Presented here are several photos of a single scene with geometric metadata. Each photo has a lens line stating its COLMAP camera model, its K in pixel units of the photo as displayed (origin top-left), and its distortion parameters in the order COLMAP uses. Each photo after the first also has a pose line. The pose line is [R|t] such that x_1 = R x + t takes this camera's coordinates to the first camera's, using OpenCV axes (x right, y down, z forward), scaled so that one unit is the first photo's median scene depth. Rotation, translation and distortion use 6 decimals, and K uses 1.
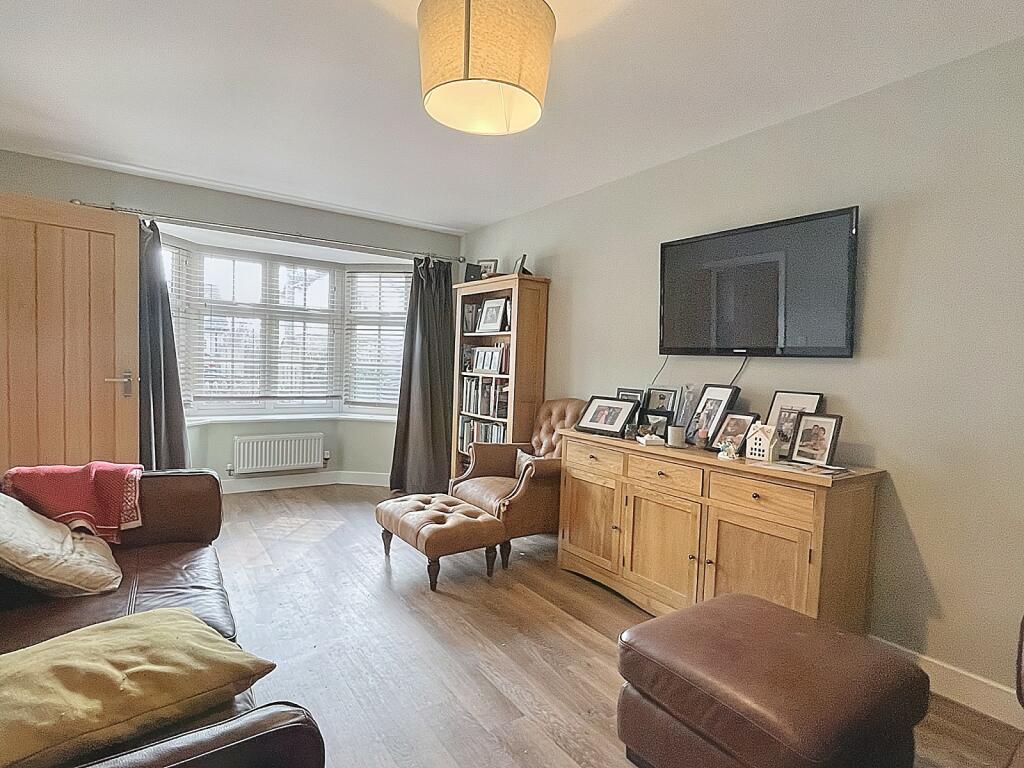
lens RADIAL K [[538.1, 0, 511.4], [0, 538.1, 380.8], [0, 0, 1]] dist [-0.000891, -0.000032]
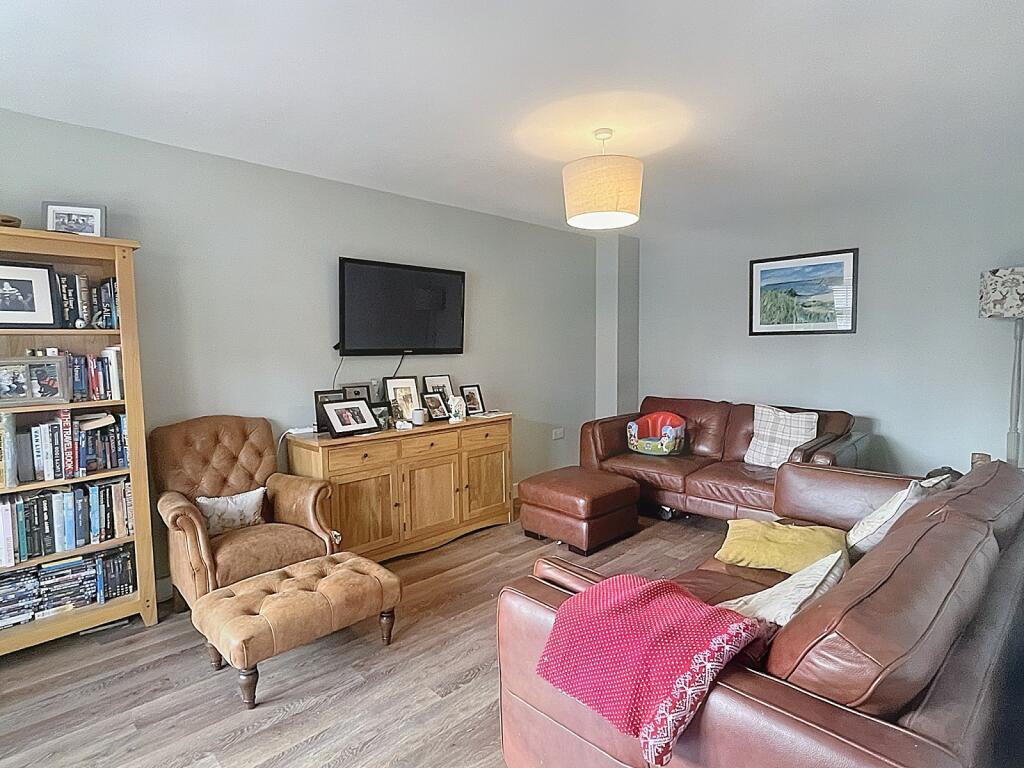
lens RADIAL K [[538.1, 0, 510.7], [0, 538.1, 386.1], [0, 0, 1]] dist [-0.000891, -0.000032]
pose [[-0.162719, -0.101283, 0.981460, -1.007913], [0.051118, 0.992516, 0.110899, -0.106651], [-0.985347, 0.068216, -0.156324, 0.944426]]
